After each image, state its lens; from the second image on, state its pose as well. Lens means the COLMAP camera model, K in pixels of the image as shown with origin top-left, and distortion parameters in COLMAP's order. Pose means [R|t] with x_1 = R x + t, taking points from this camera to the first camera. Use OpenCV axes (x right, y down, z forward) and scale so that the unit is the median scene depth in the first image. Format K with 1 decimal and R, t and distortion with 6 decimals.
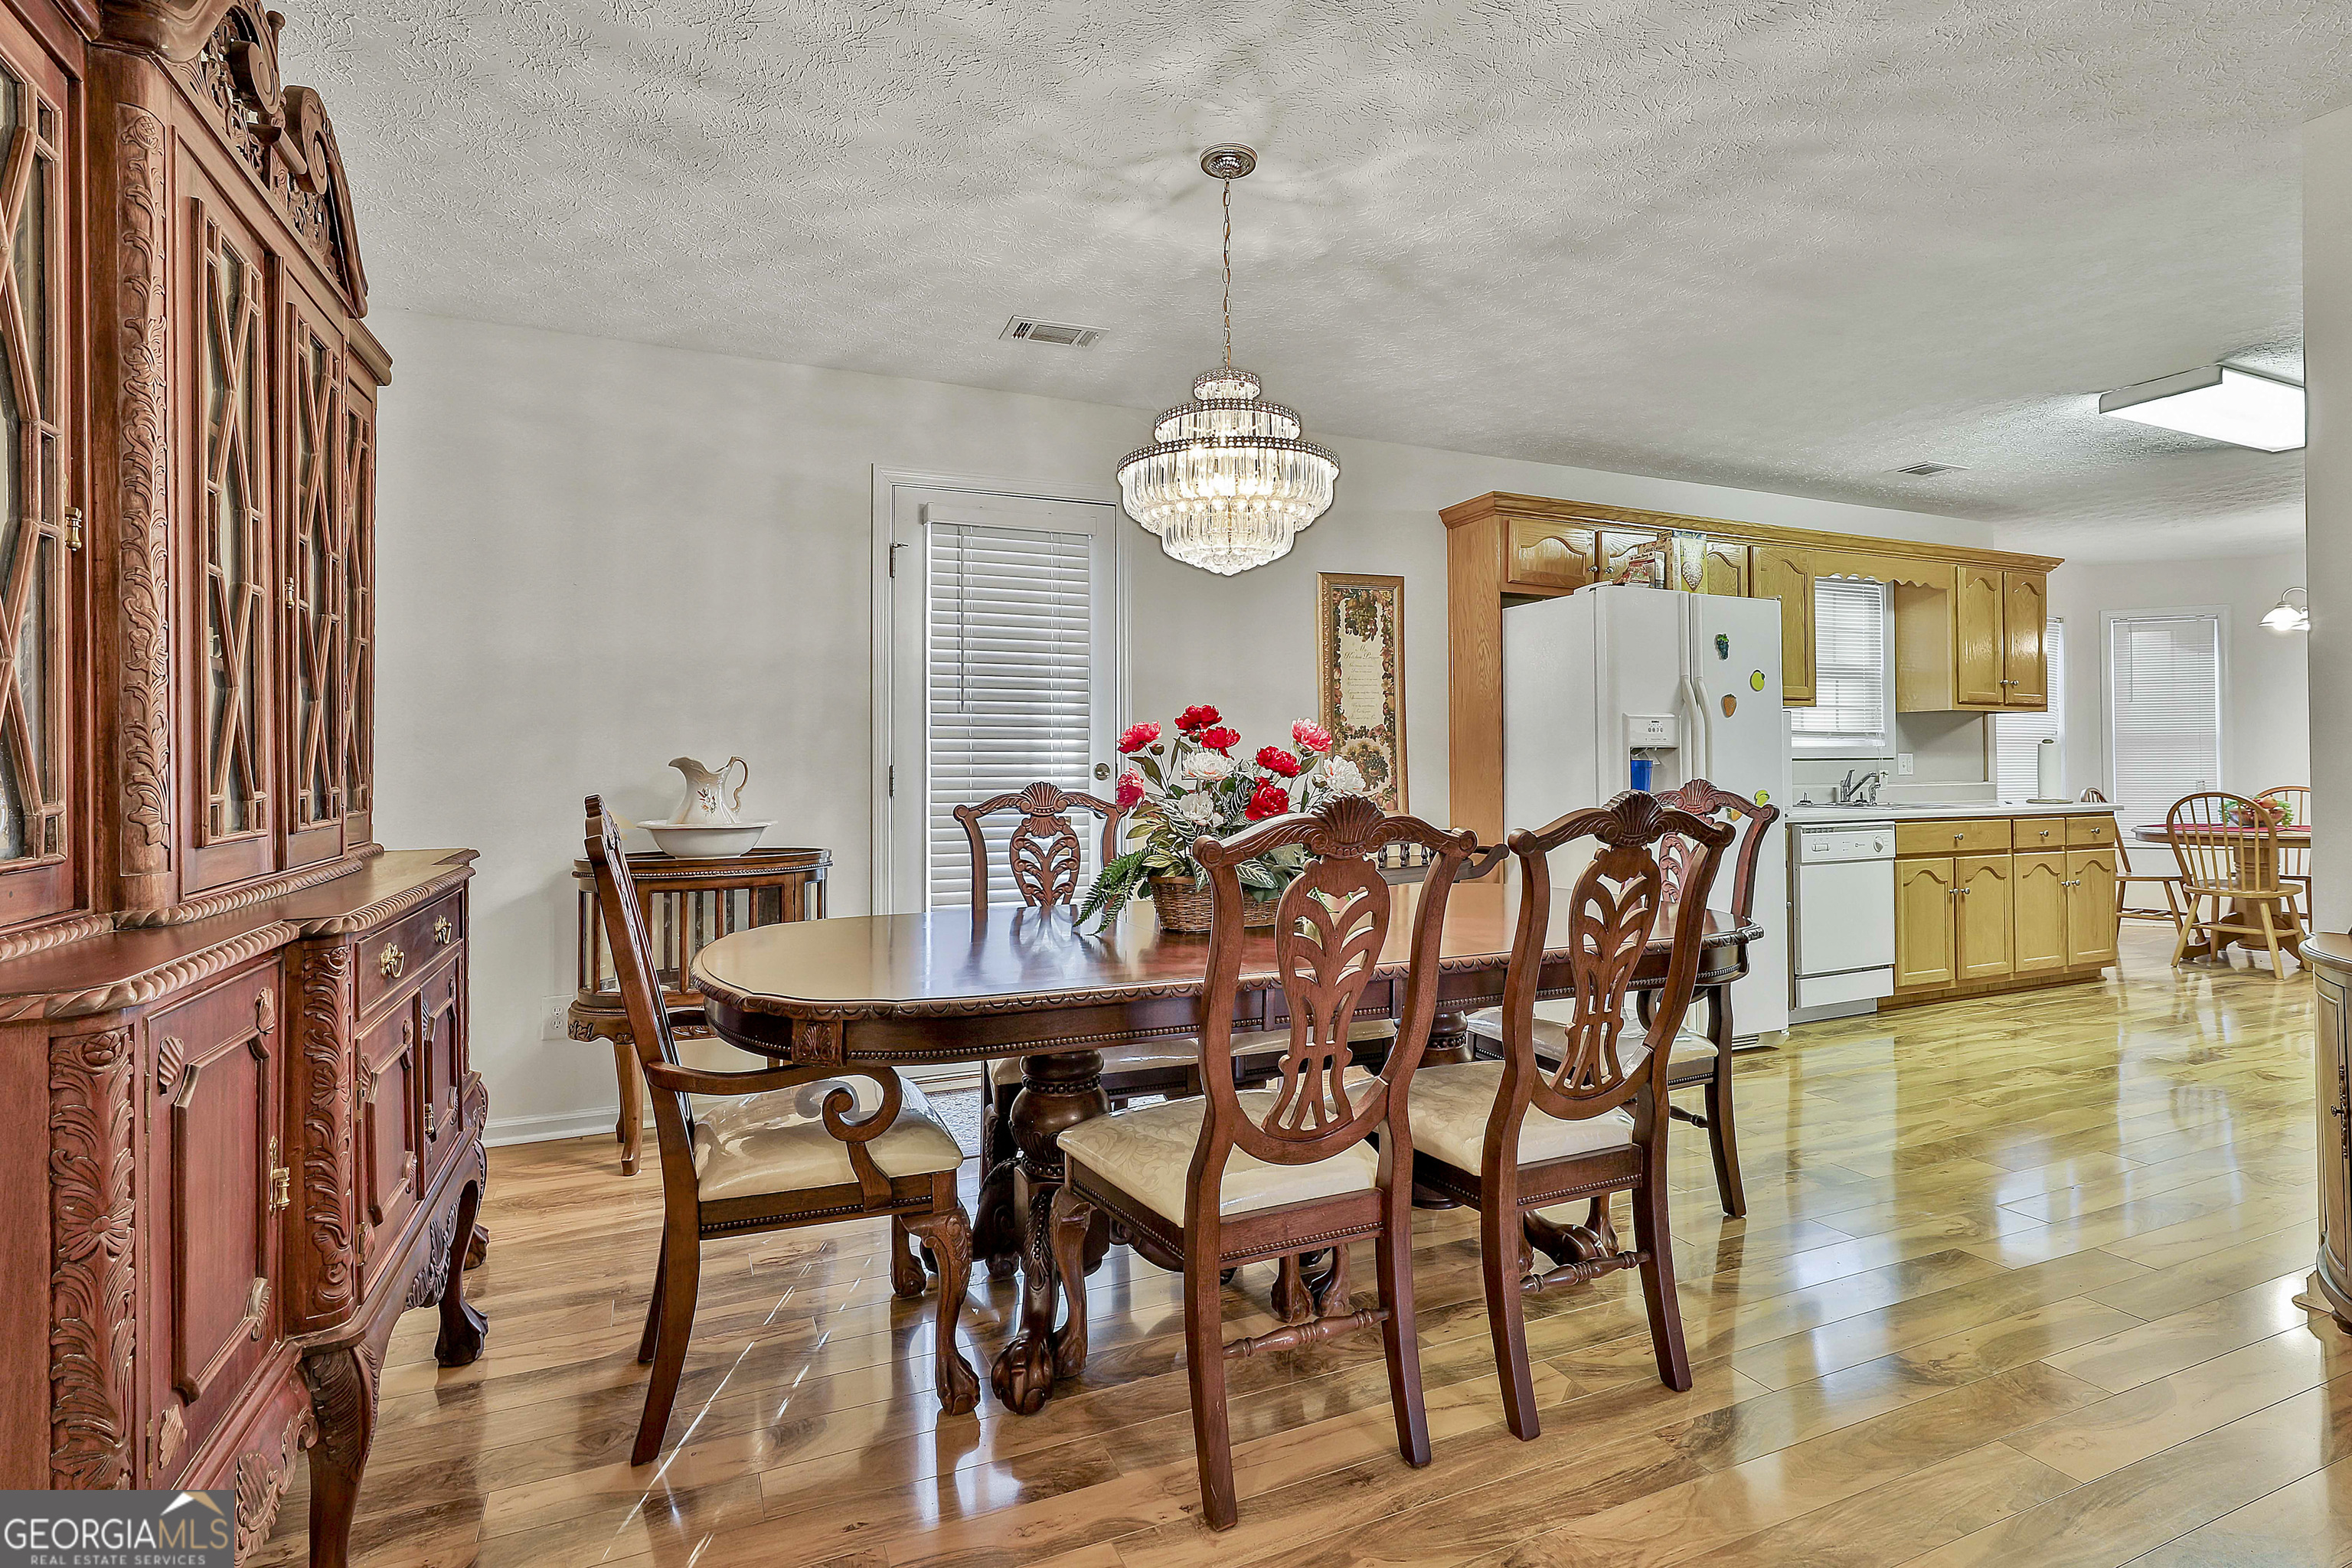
lens RADIAL K [[1130.4, 0, 1168.9], [0, 1130.4, 746.7], [0, 0, 1]] dist [-0.003283, 0.001996]
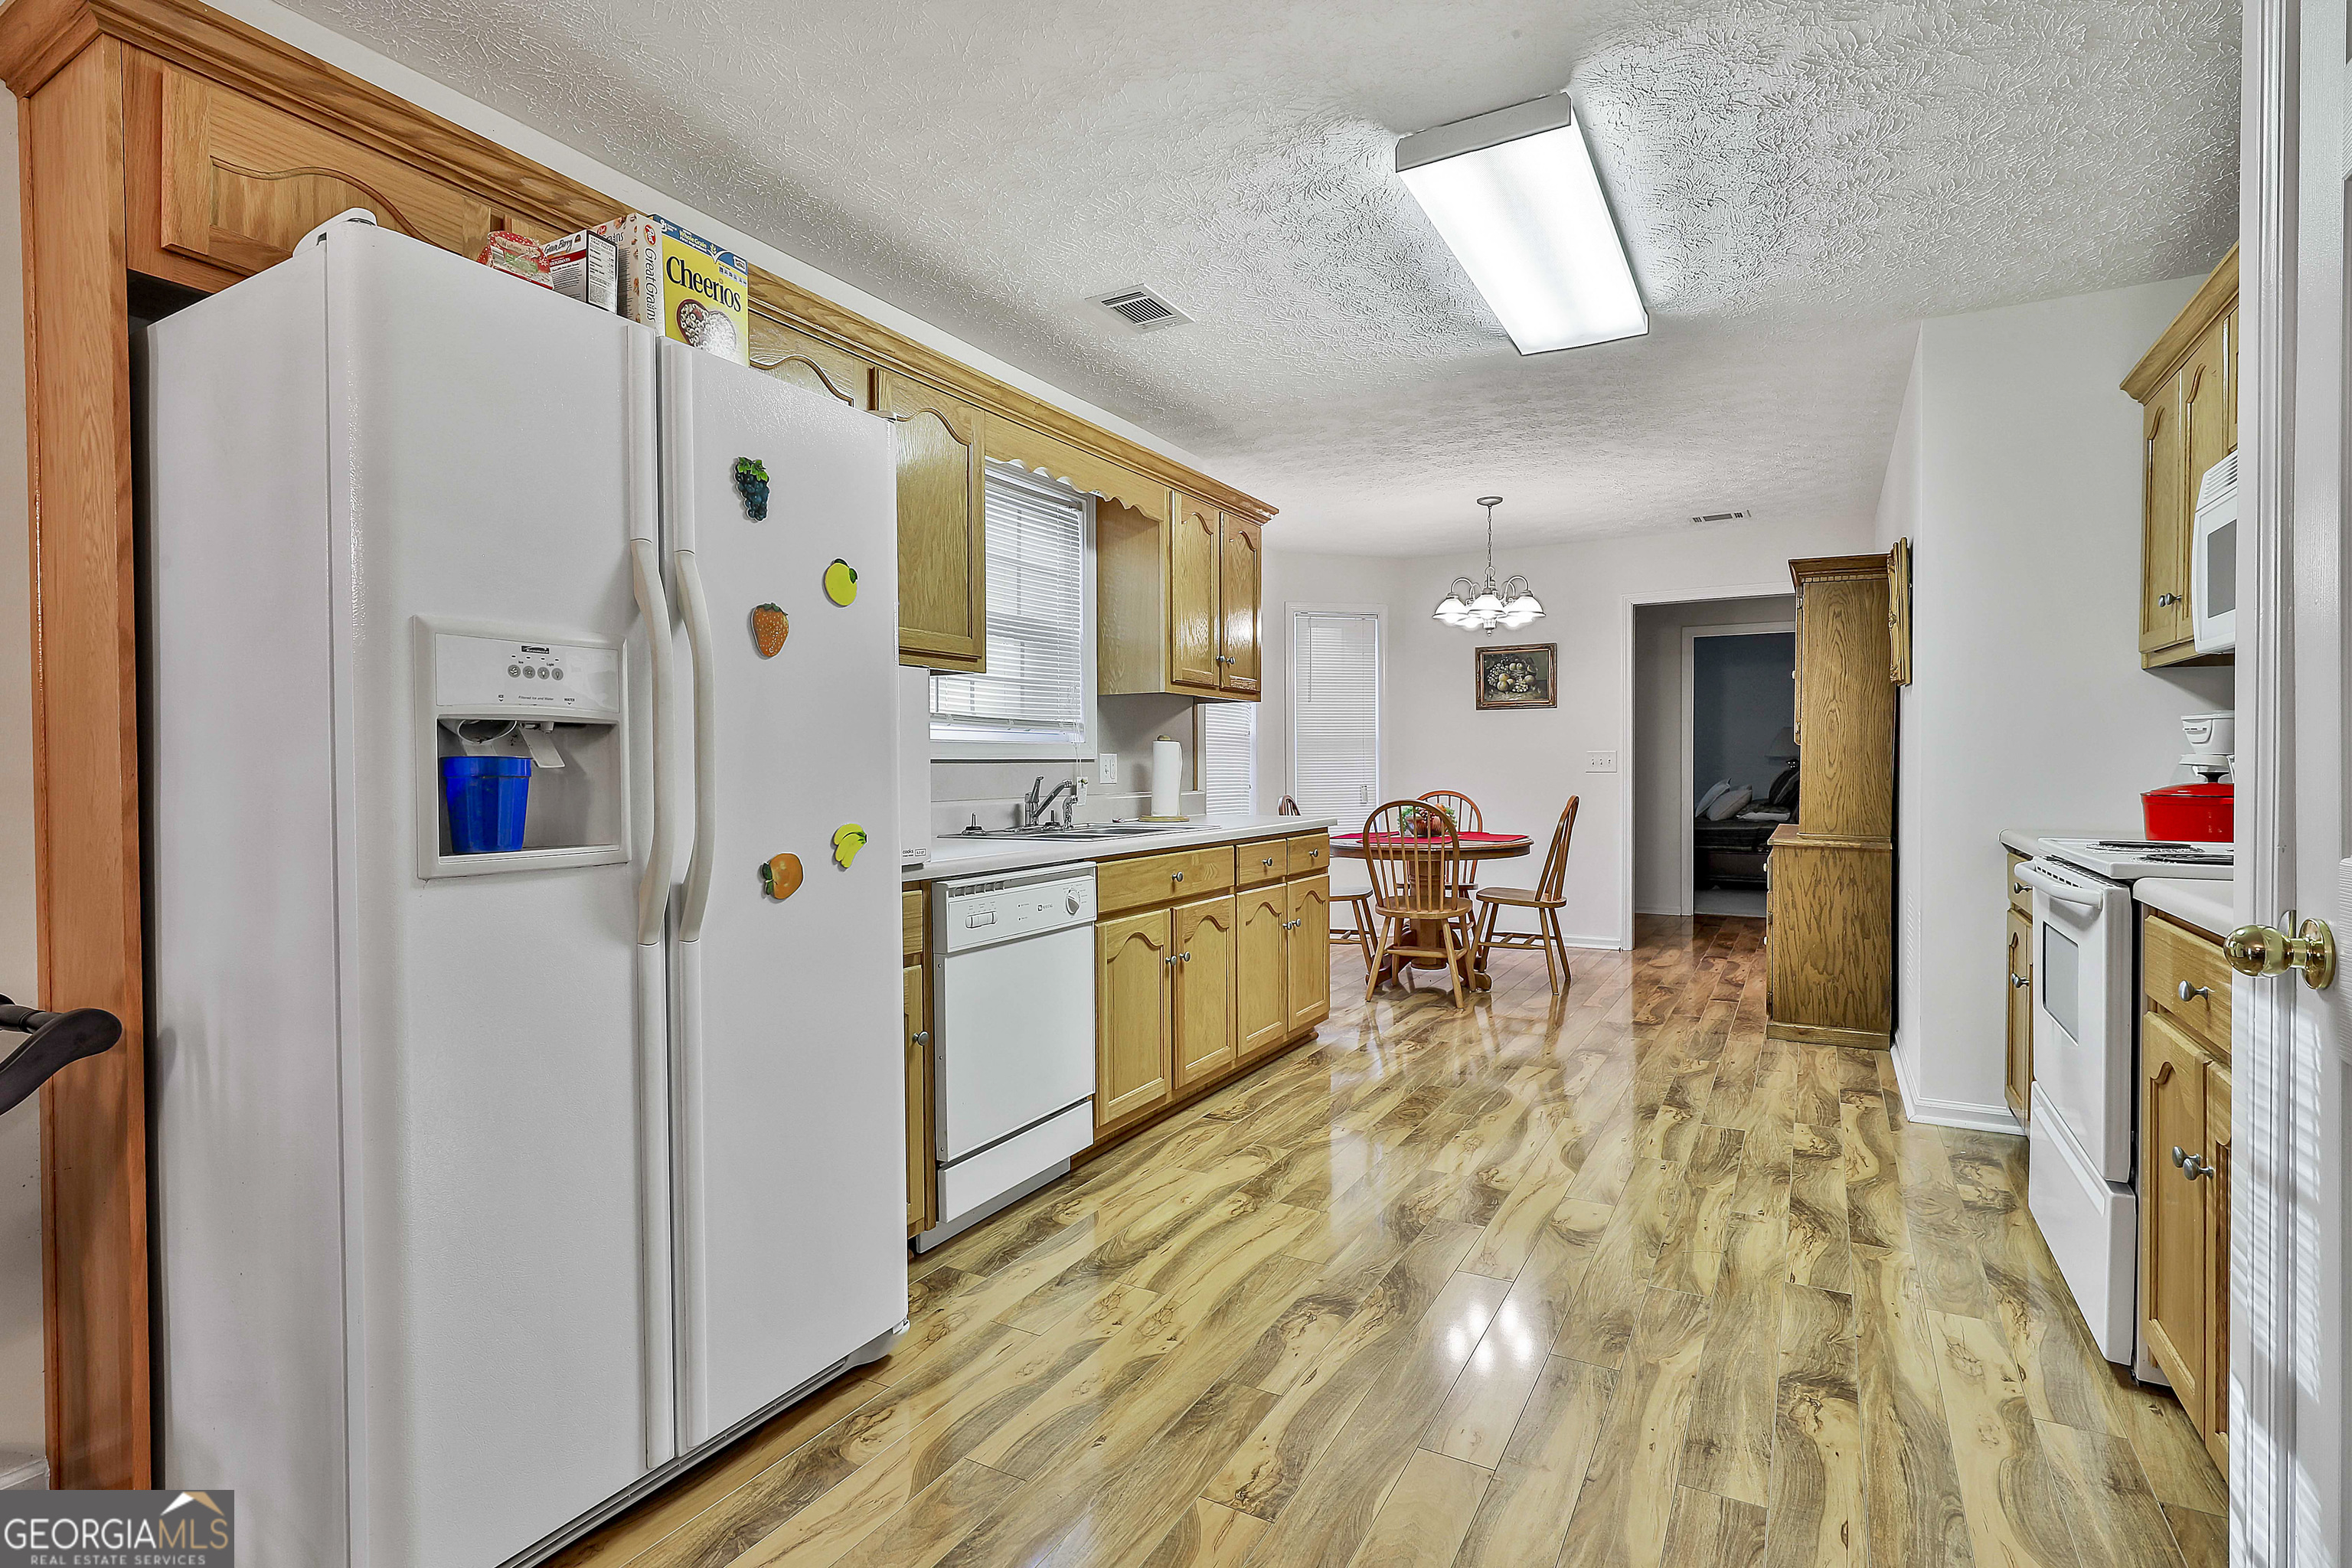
lens RADIAL K [[1130.4, 0, 1197.8], [0, 1130.4, 776.7], [0, 0, 1]] dist [-0.003283, 0.001996]
pose [[0.790556, -0.006574, 0.612354, 0.279981], [-0.005673, 0.999821, 0.018058, 0.008009], [-0.612363, -0.017750, 0.790377, 0.433602]]
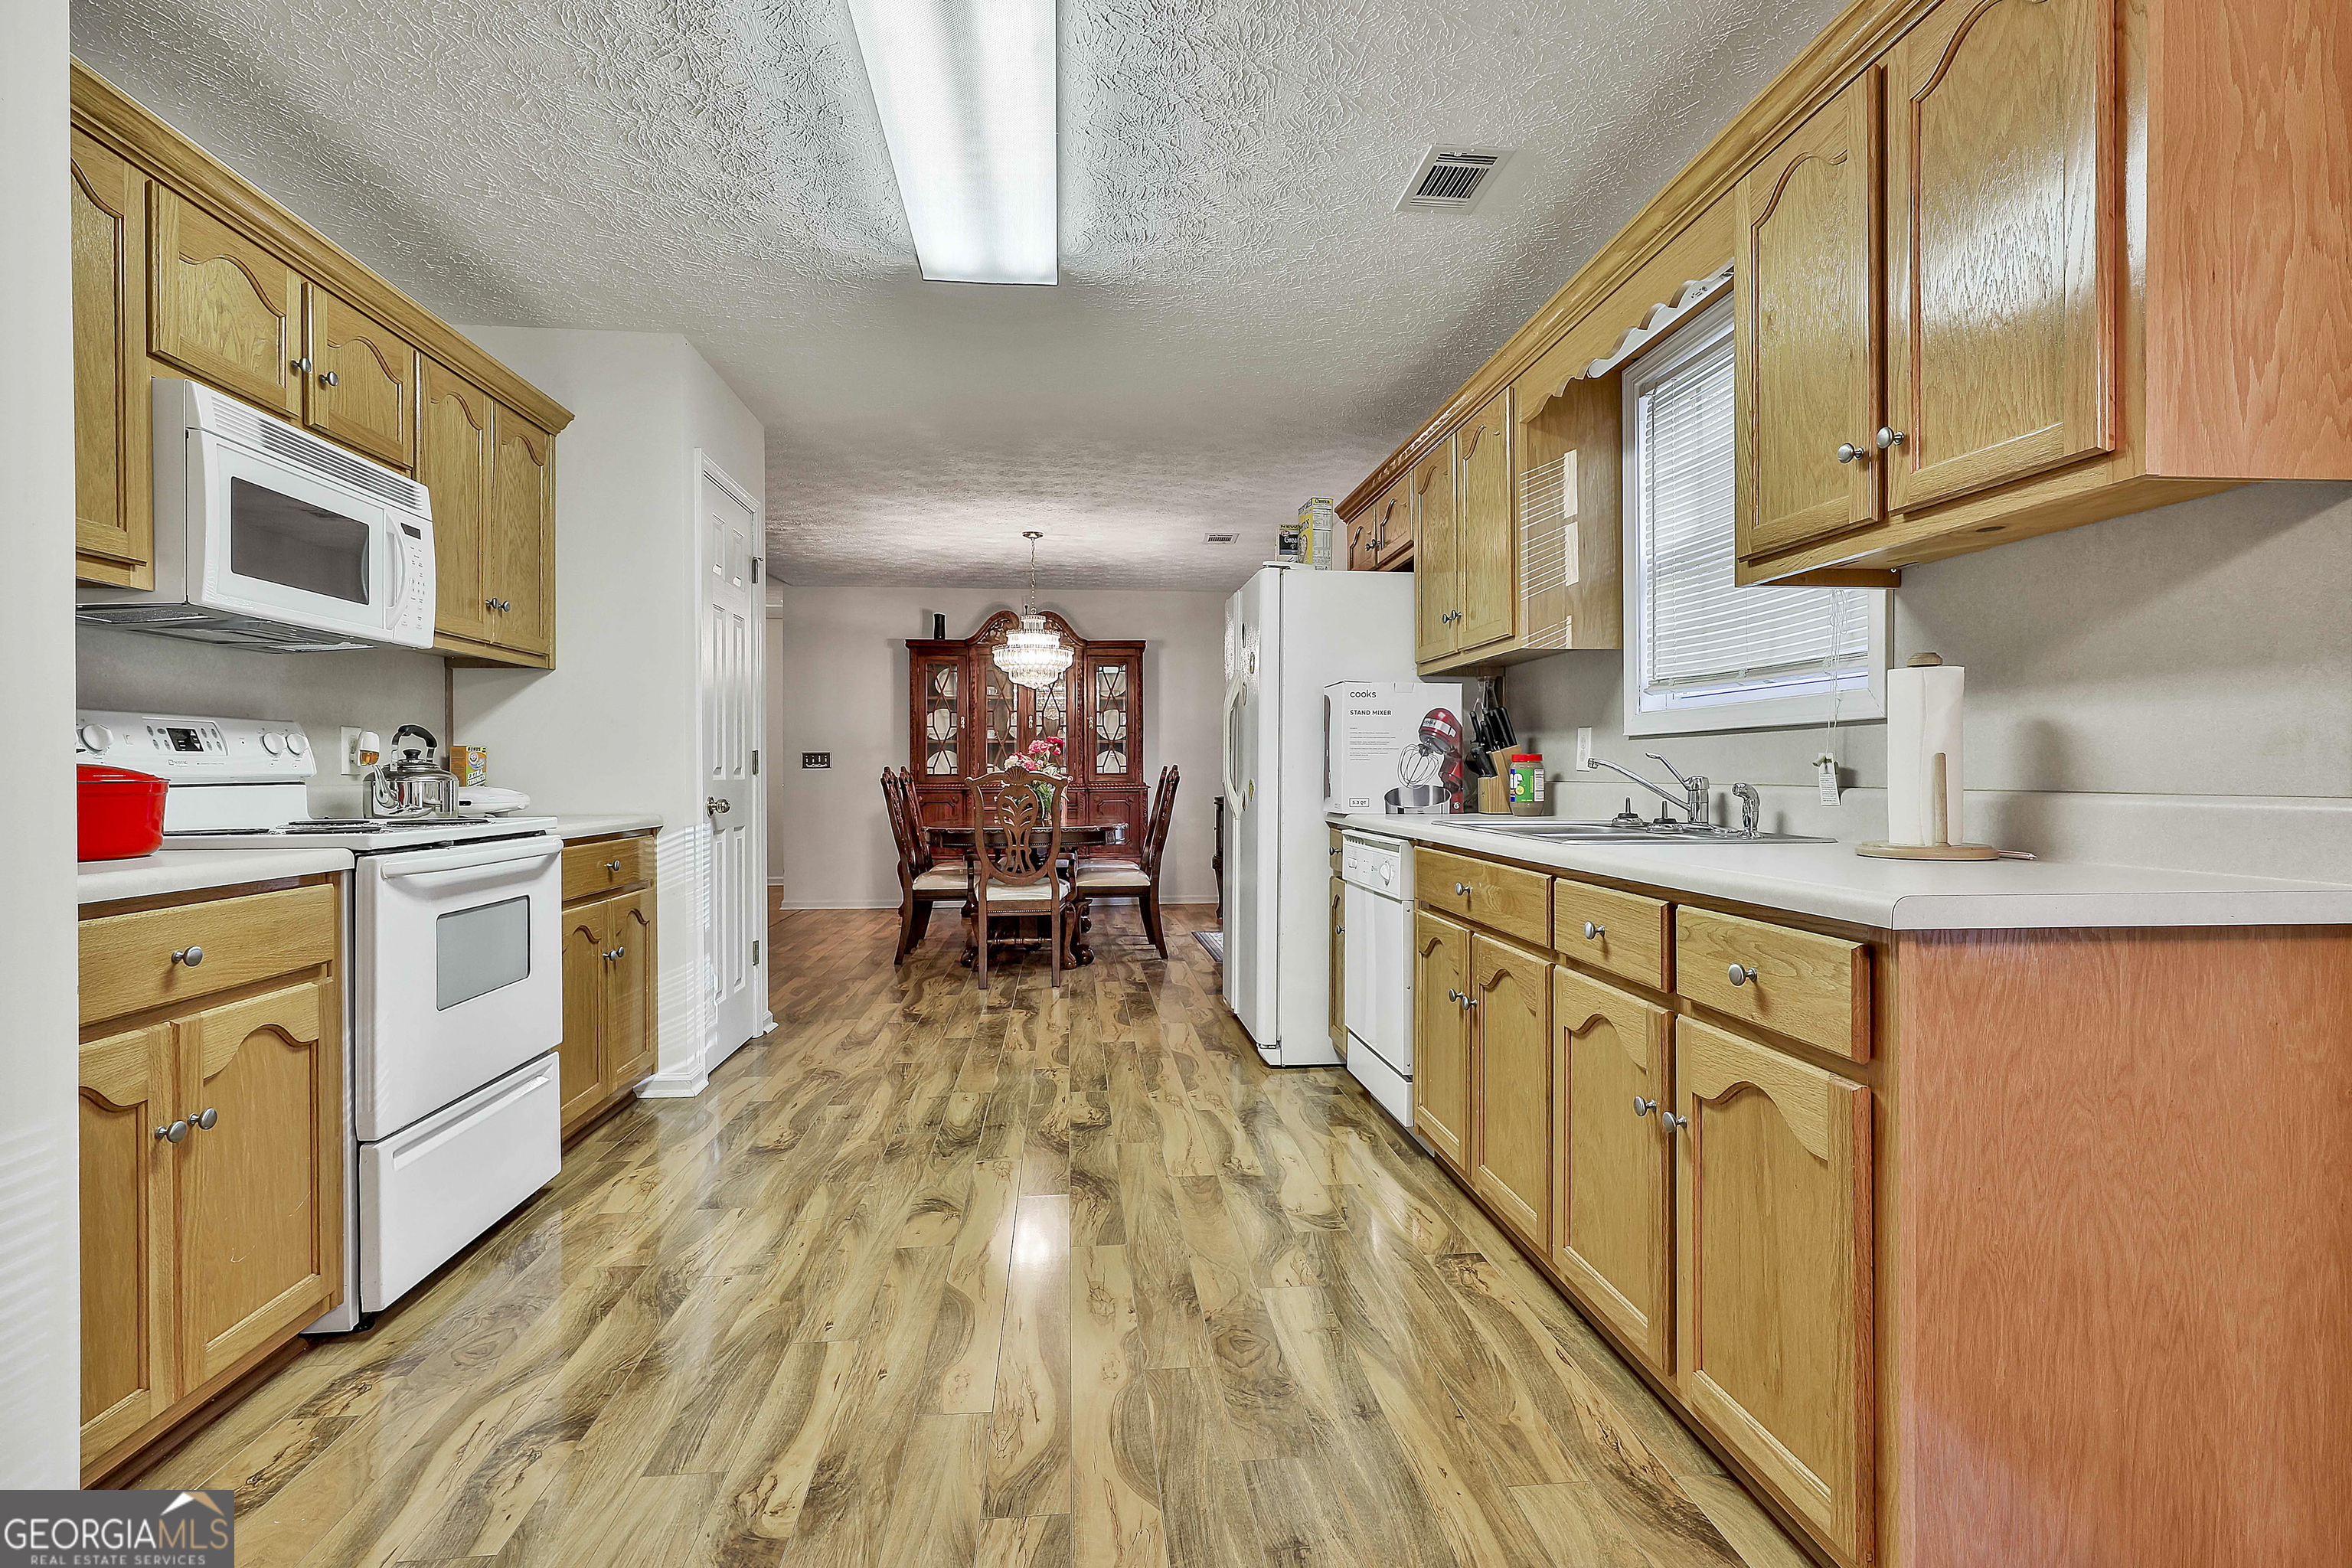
lens RADIAL K [[1130.4, 0, 1163.2], [0, 1130.4, 769.7], [0, 0, 1]] dist [-0.003283, 0.001996]
pose [[-0.320393, 0.002532, -0.947281, 1.117034], [0.016763, 0.999855, -0.002997, 0.024531], [0.947137, -0.016840, -0.320389, 0.956643]]
